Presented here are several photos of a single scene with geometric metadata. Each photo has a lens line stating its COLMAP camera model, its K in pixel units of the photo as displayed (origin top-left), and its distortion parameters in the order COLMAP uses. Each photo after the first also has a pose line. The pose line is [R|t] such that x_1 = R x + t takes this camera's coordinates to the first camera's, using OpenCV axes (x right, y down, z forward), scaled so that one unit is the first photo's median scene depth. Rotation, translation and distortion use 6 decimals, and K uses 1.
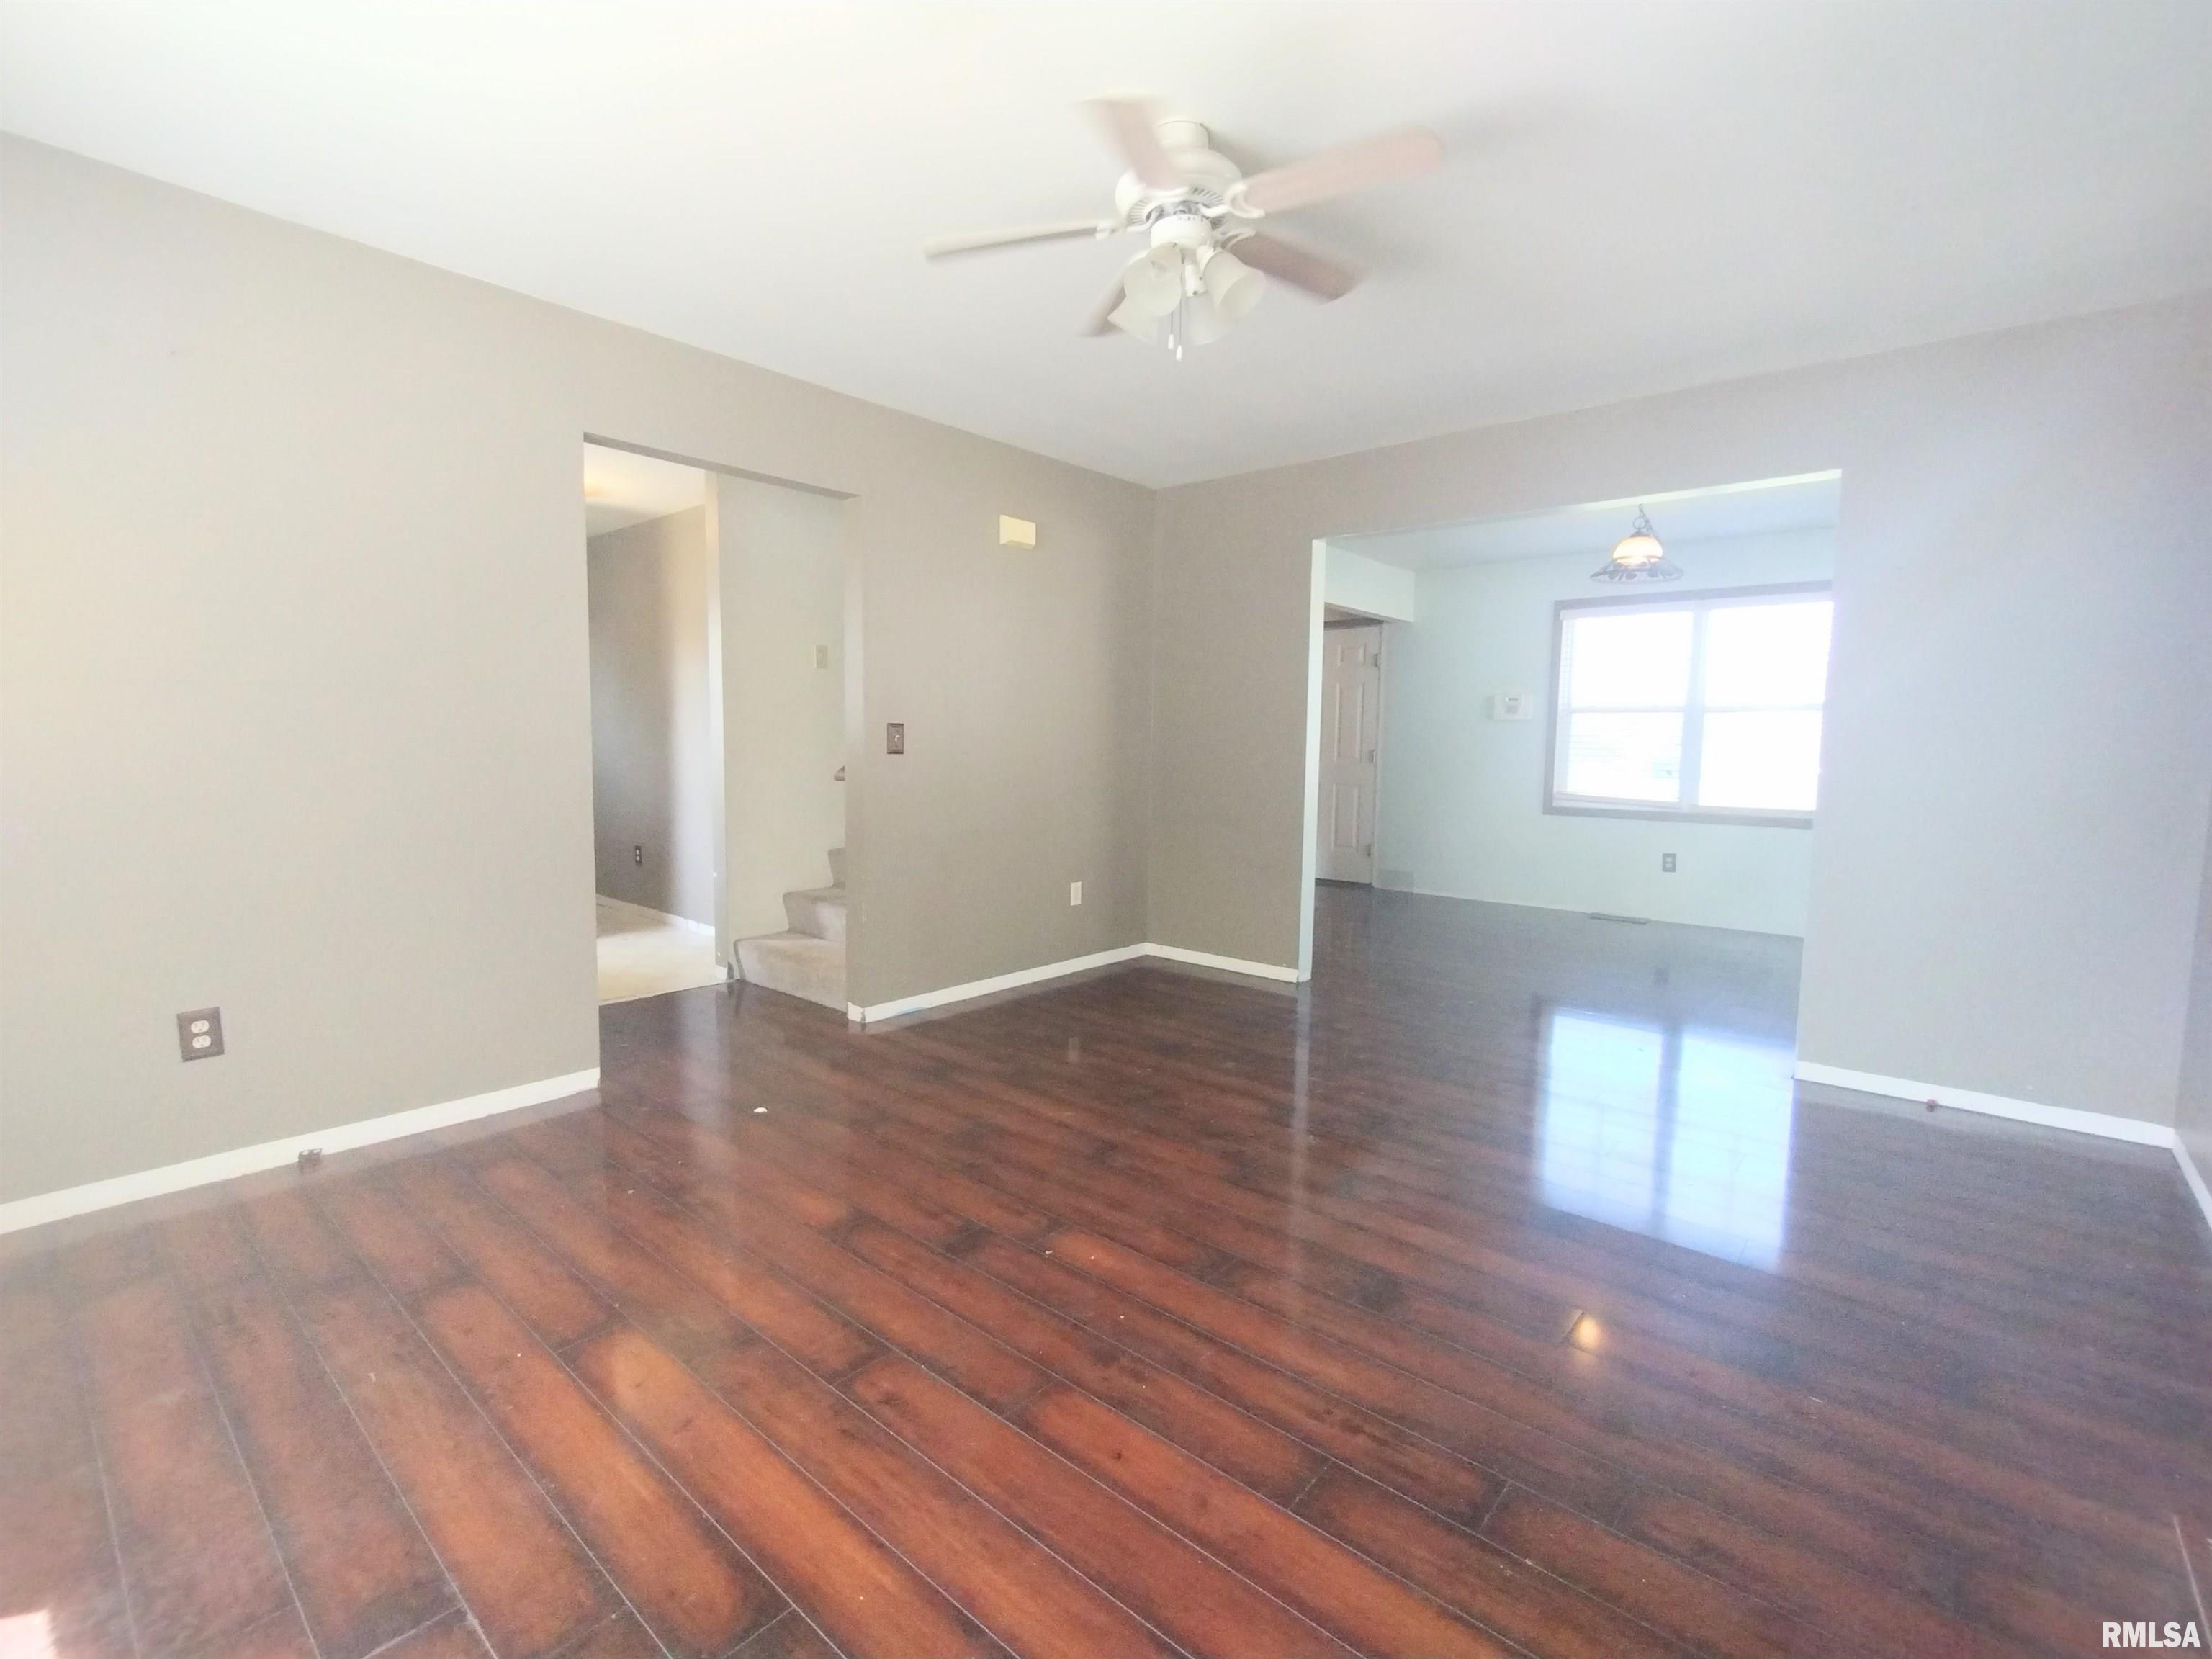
lens RADIAL K [[1002.0, 0, 1106.0], [0, 1002.0, 829.5], [0, 0, 1]] dist [0.000324, 0.000008]
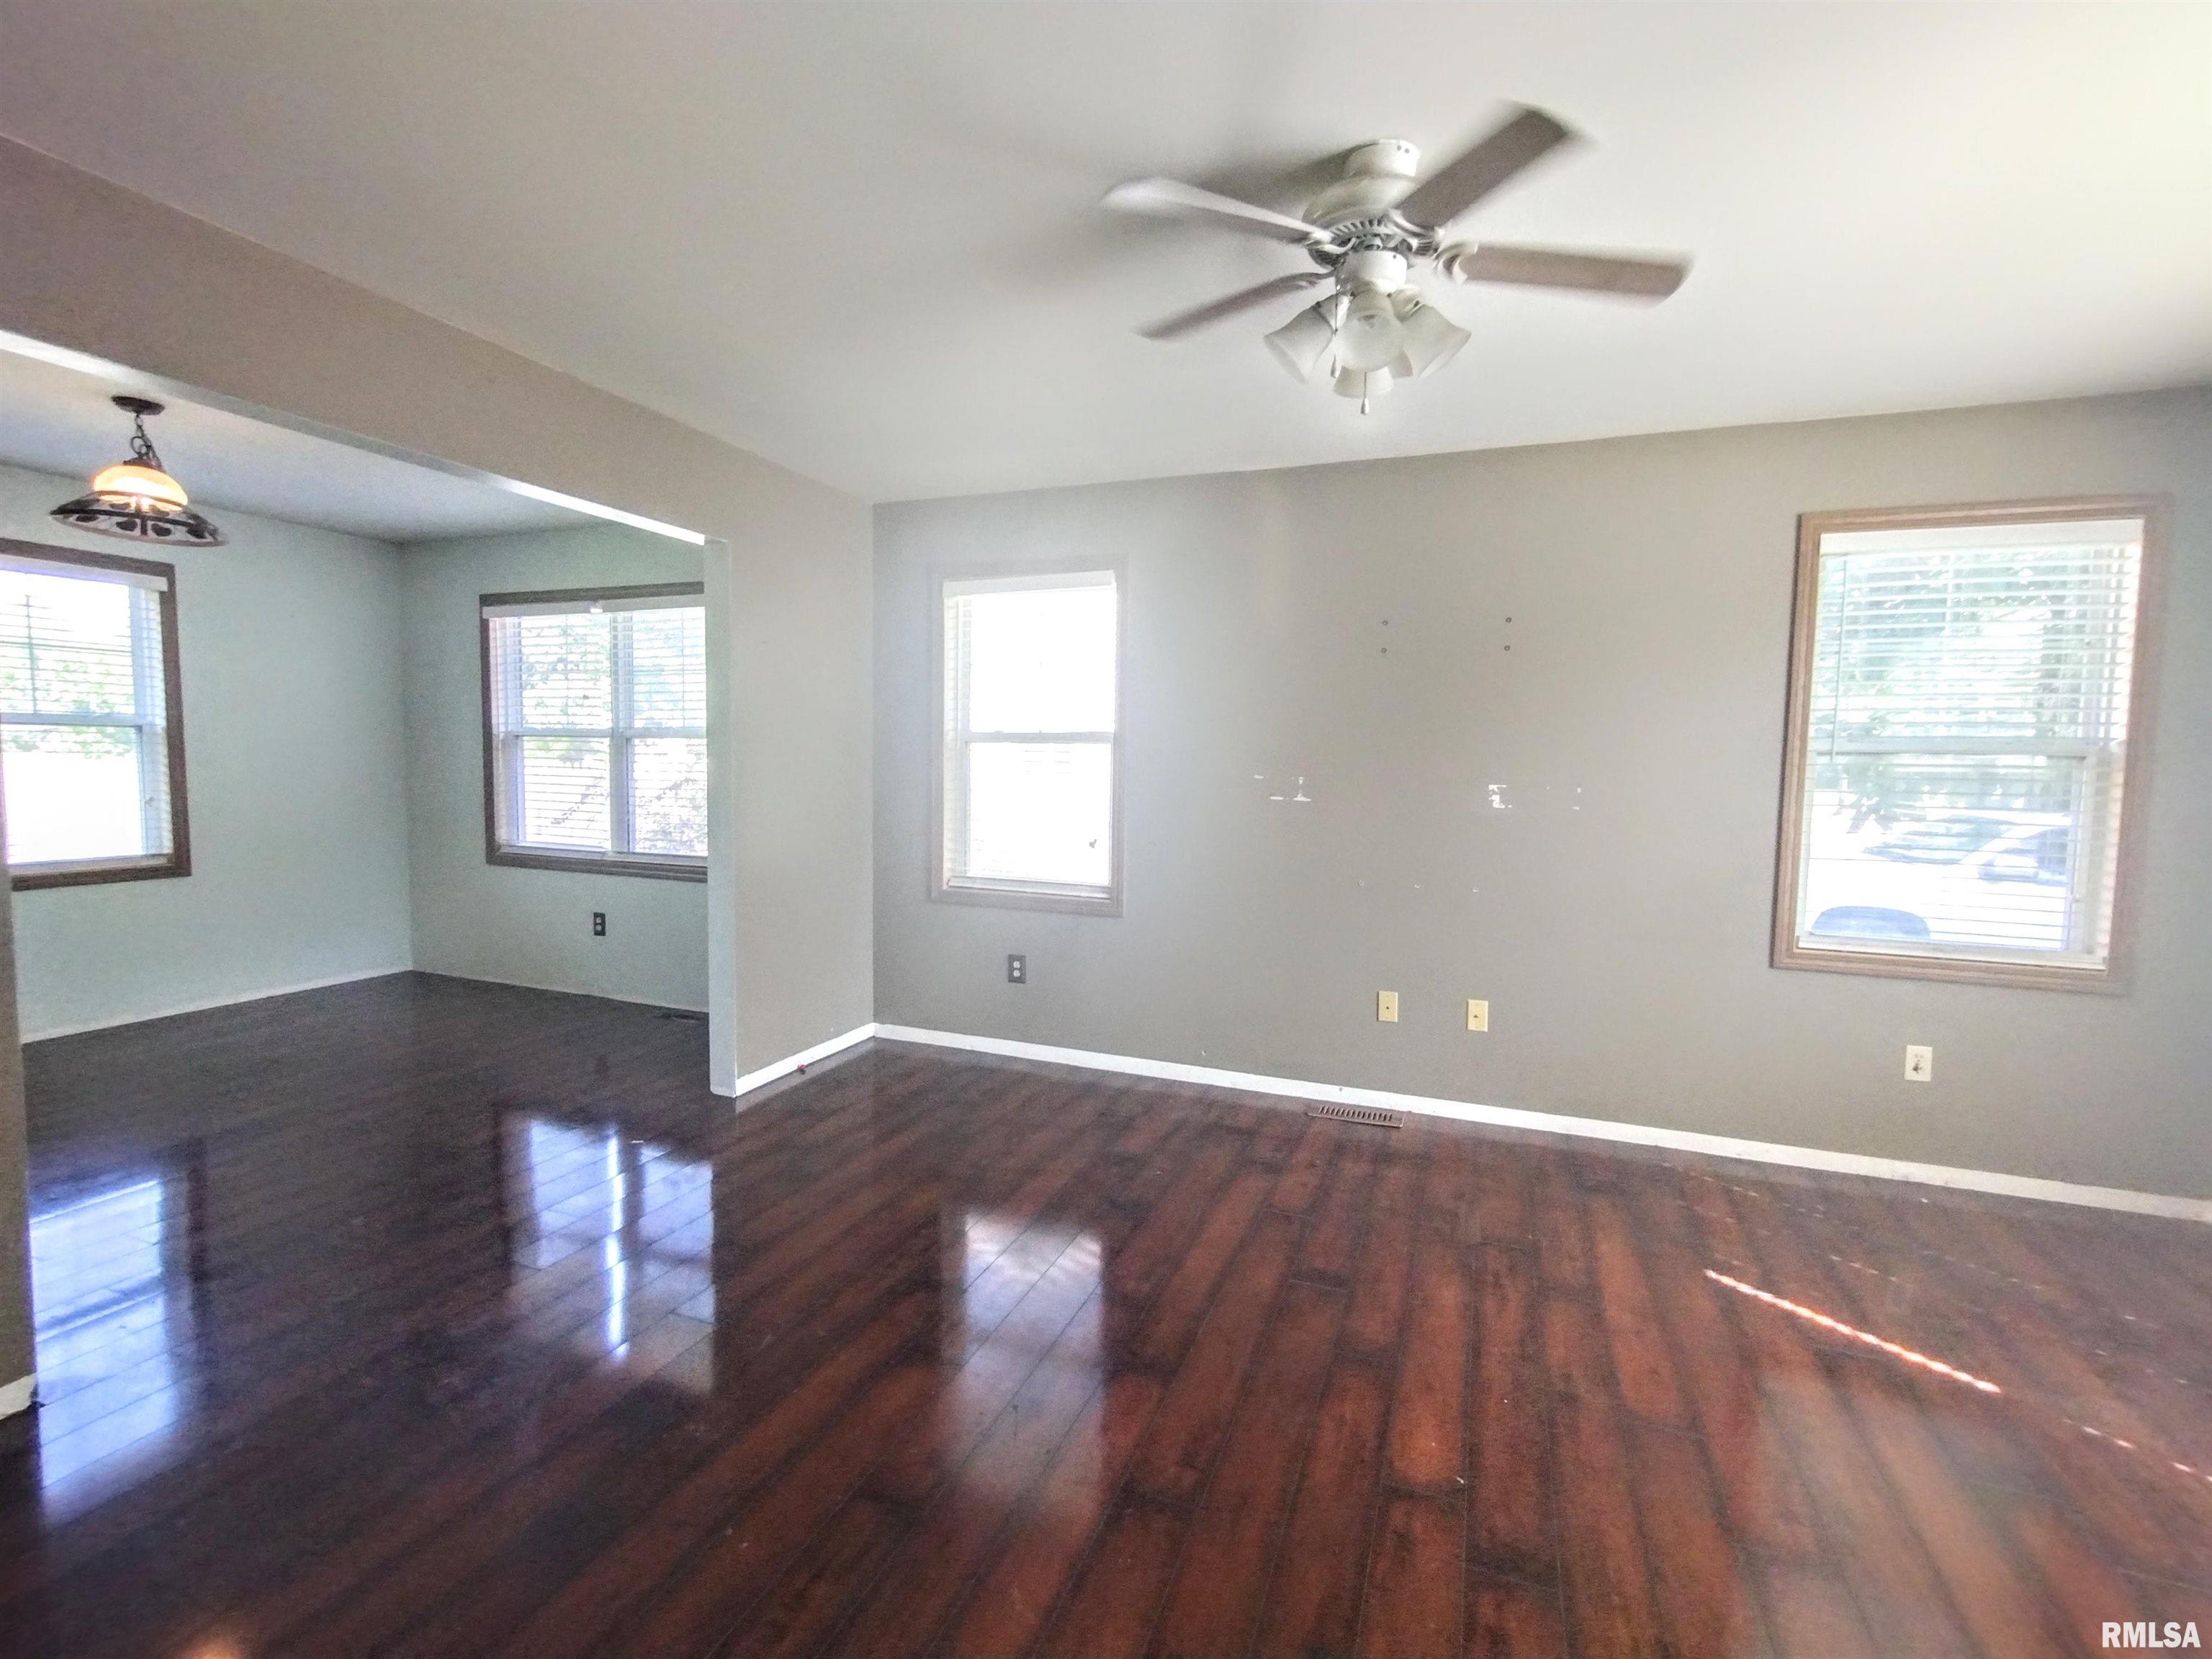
lens RADIAL K [[1002.0, 0, 1106.0], [0, 1002.0, 829.5], [0, 0, 1]] dist [0.000324, 0.000008]
pose [[-0.328768, -0.086616, 0.940431, -0.417594], [0.069477, 0.990869, 0.115550, -0.129363], [-0.941852, 0.103328, -0.319748, 0.909145]]
